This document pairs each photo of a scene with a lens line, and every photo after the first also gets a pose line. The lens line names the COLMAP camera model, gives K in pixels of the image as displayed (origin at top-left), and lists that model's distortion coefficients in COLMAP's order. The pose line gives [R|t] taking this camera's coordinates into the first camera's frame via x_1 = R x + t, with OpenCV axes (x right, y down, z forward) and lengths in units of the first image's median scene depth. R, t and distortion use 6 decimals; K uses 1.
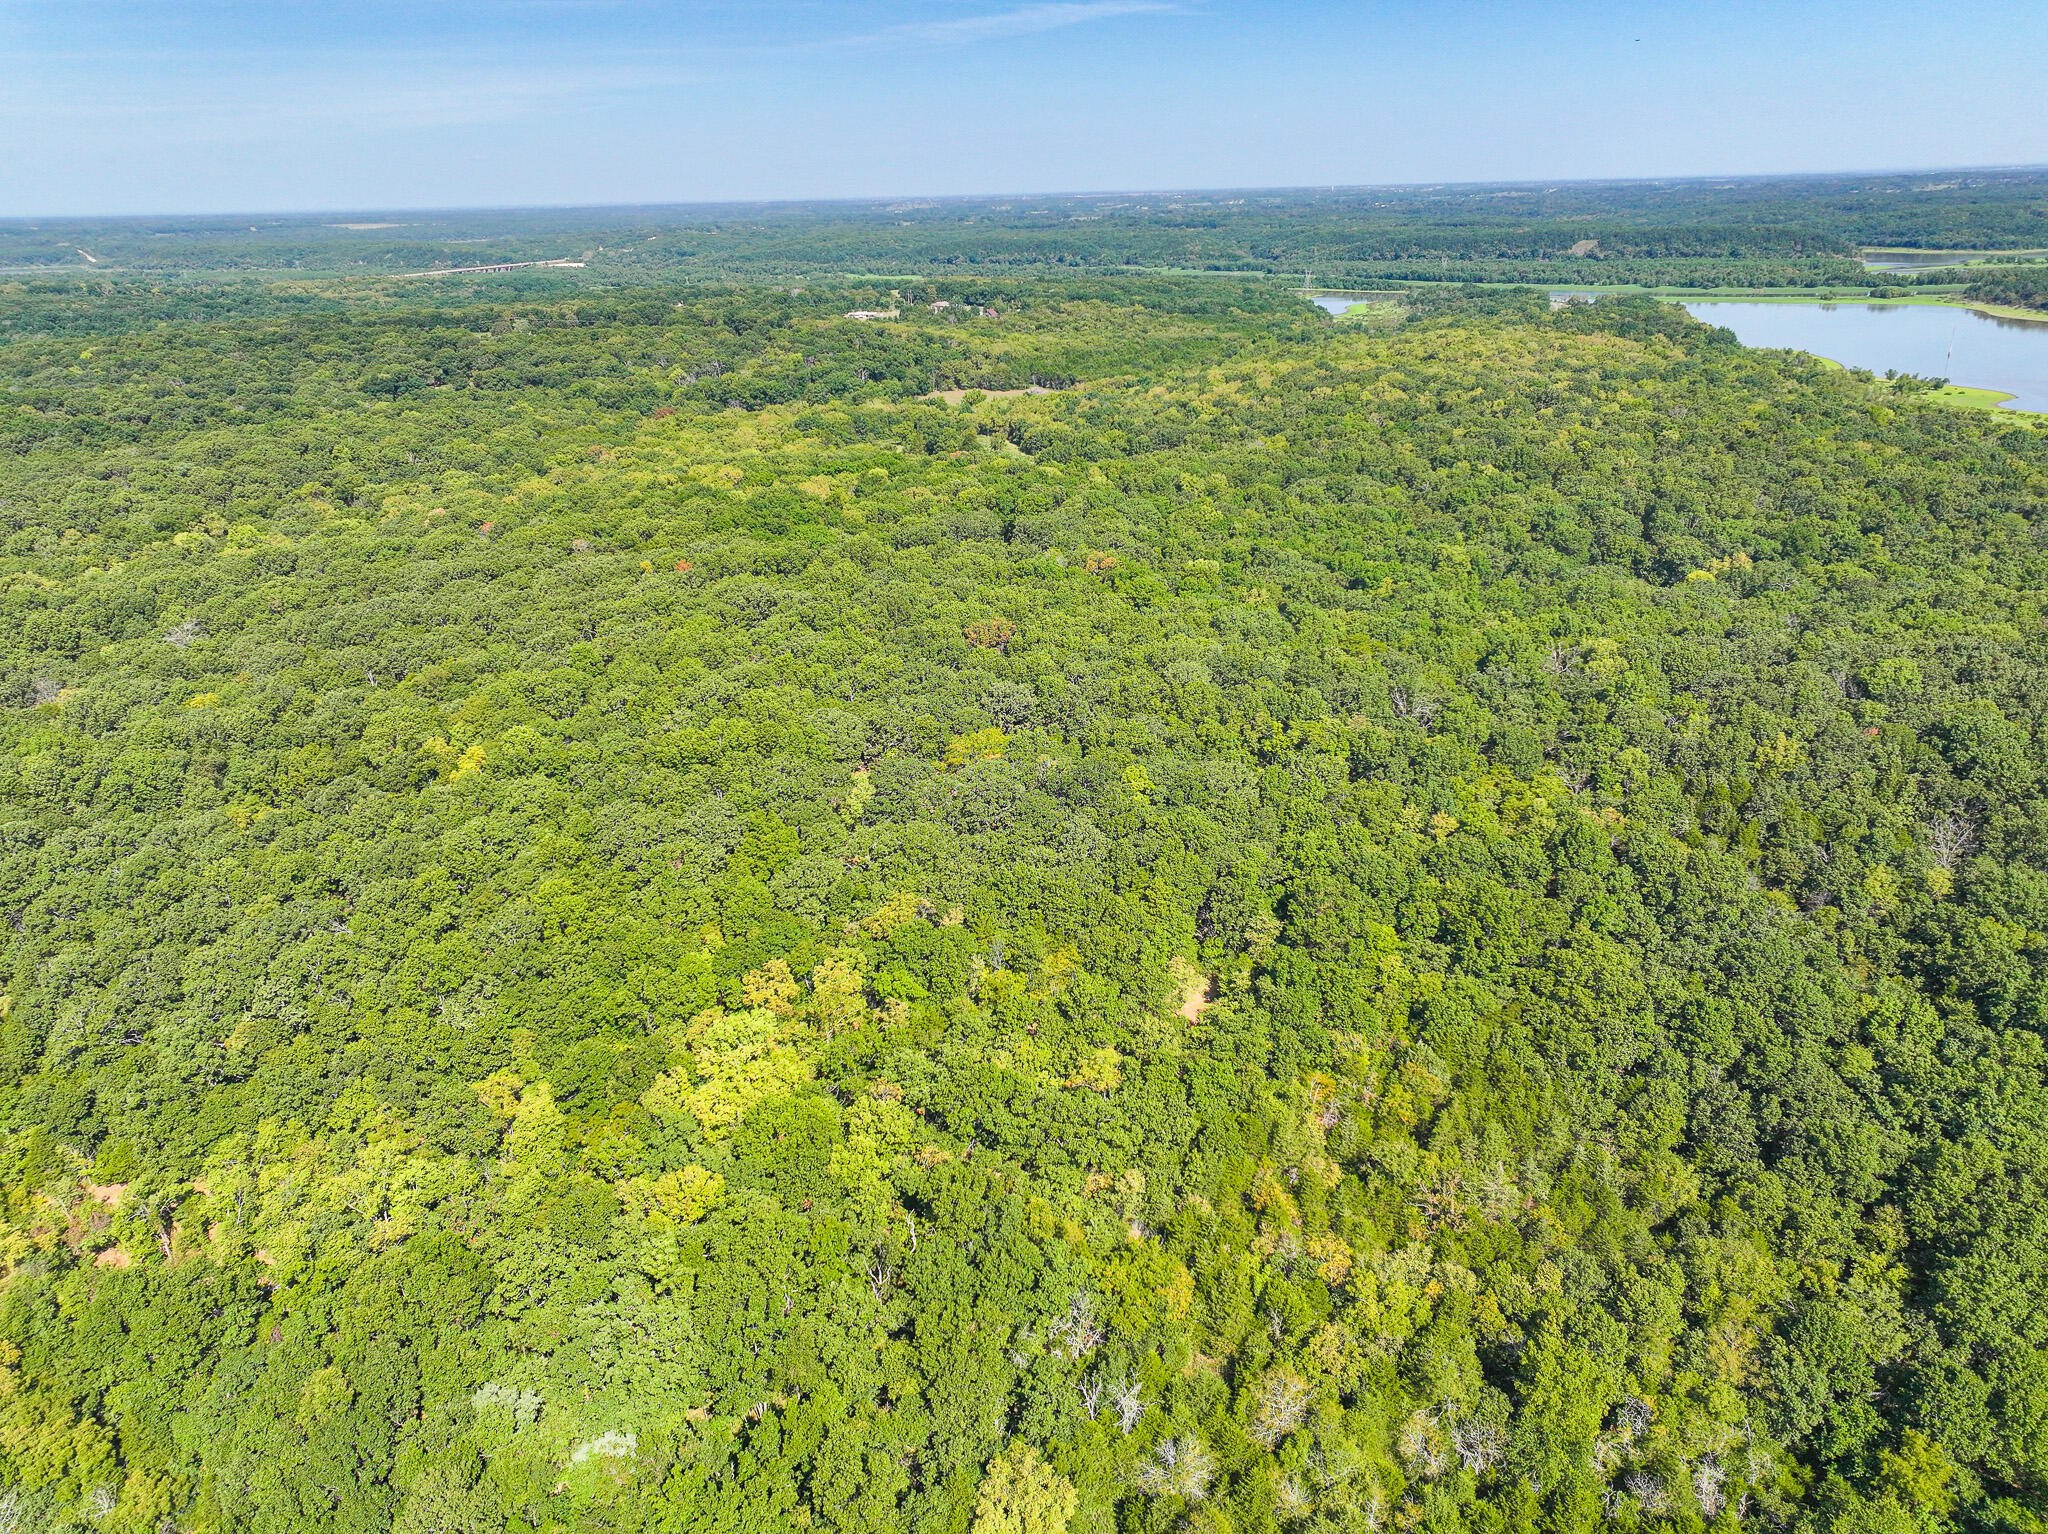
lens RADIAL K [[1429.6, 0, 1032.9], [0, 1429.6, 751.3], [0, 0, 1]] dist [-0.000835, 0.016118]
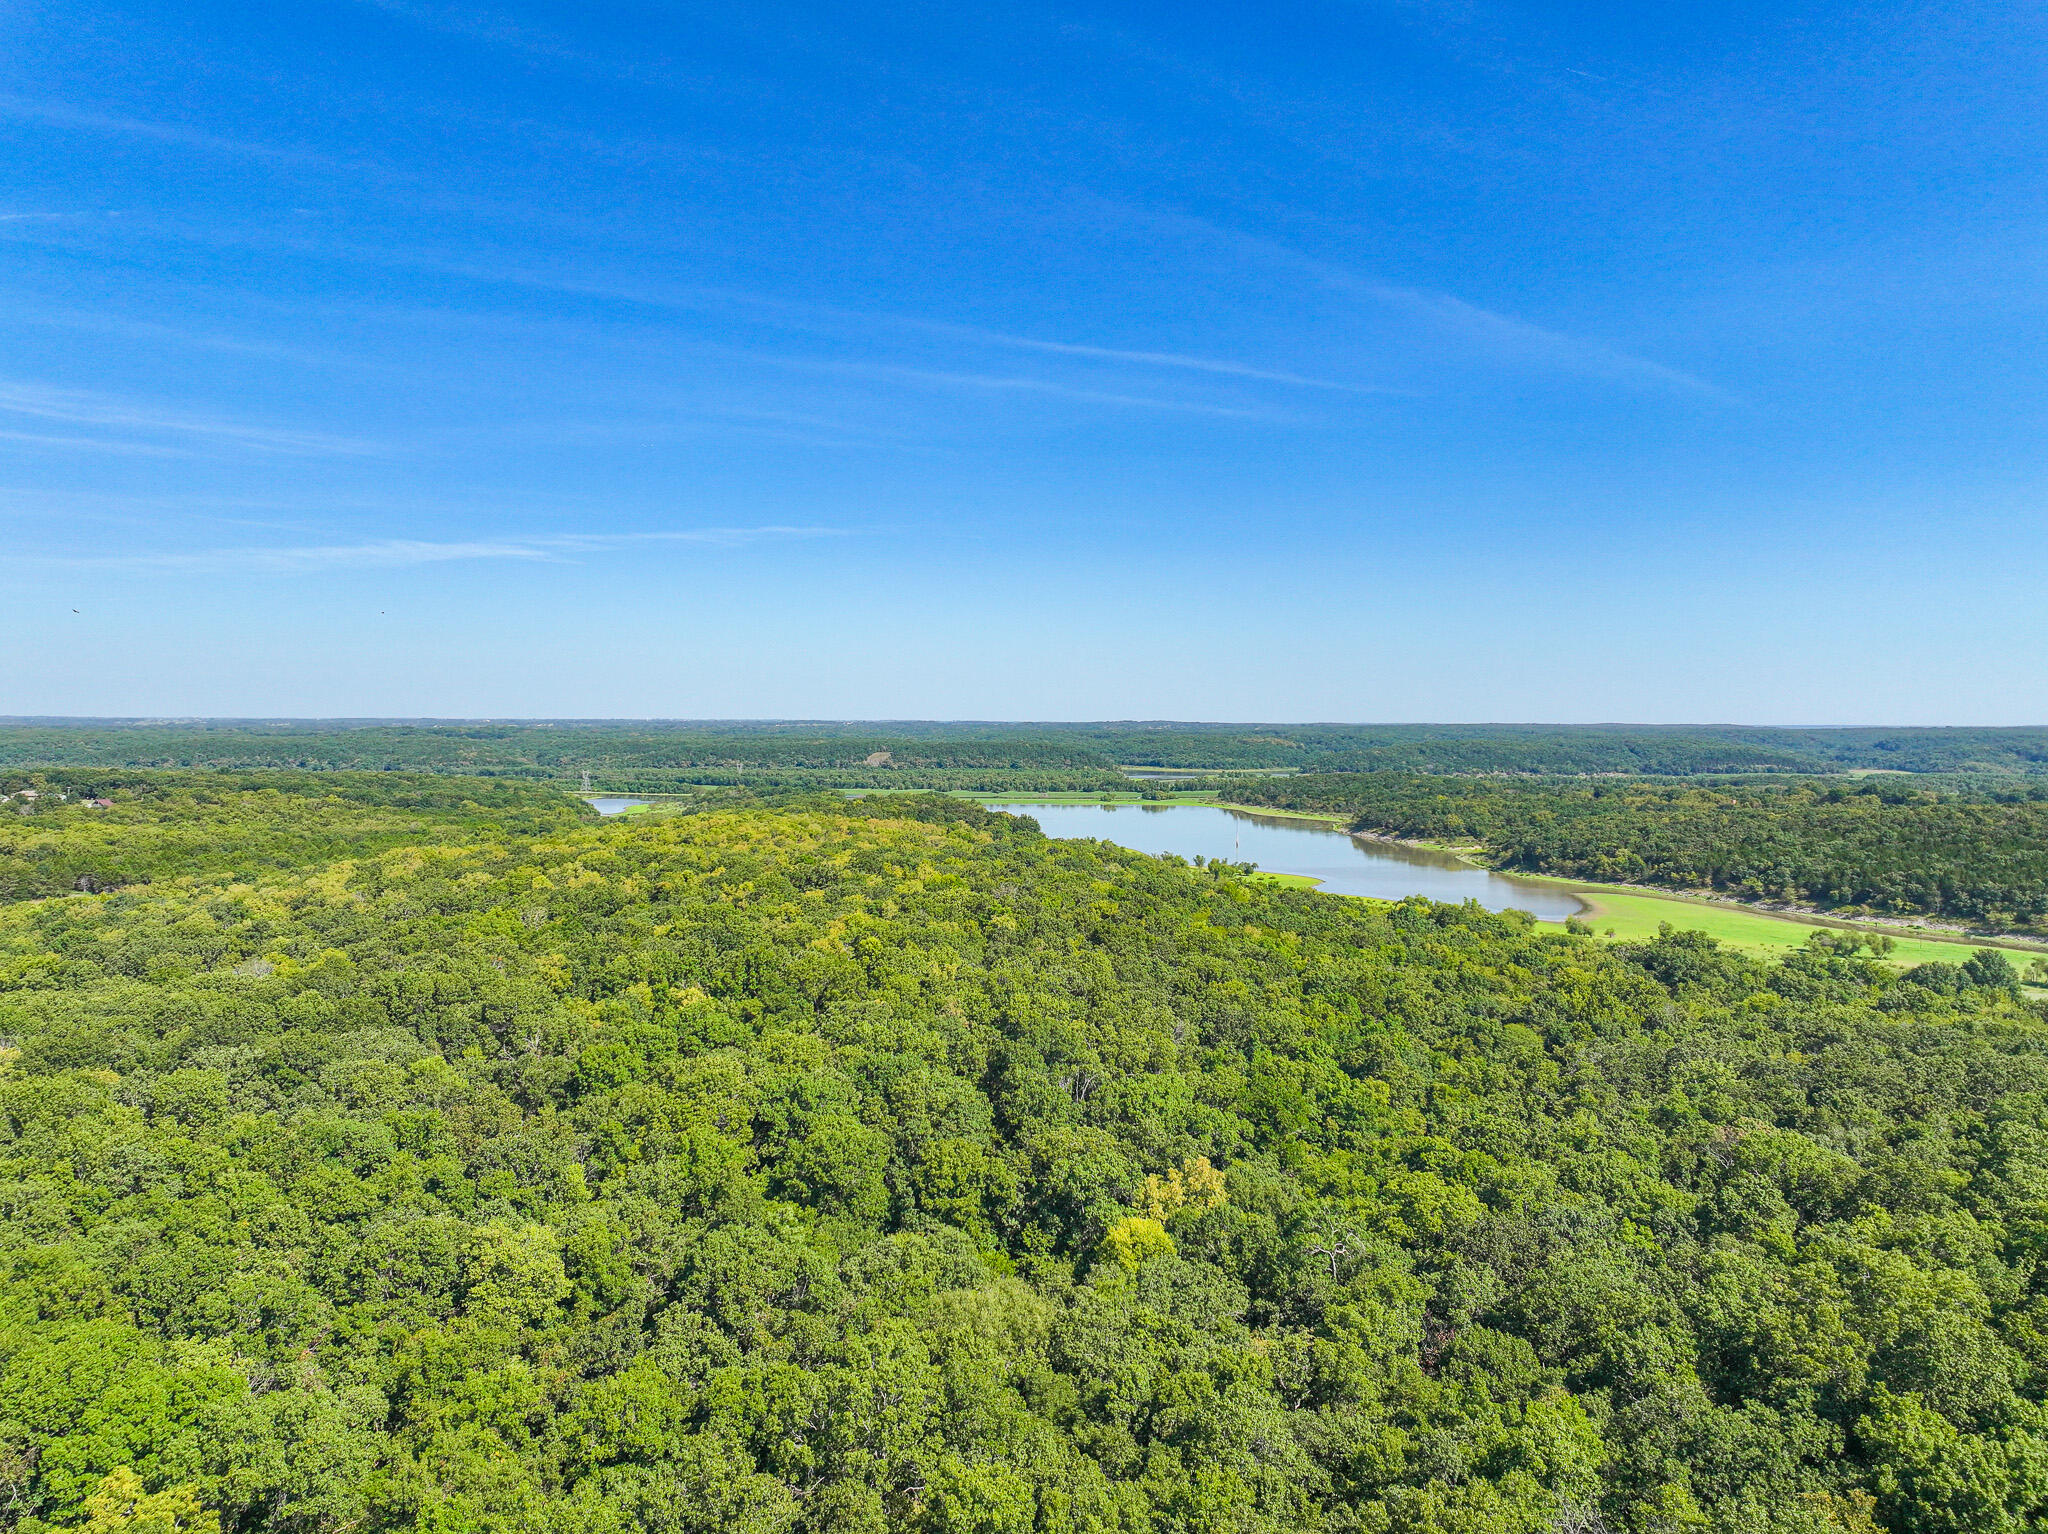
lens RADIAL K [[1429.6, 0, 1021.6], [0, 1429.6, 762.6], [0, 0, 1]] dist [-0.000835, 0.016118]
pose [[0.903118, 0.016242, 0.429085, 0.116840], [0.131703, 0.940641, -0.312807, -0.057789], [-0.408696, 0.339013, 0.847371, 0.281834]]
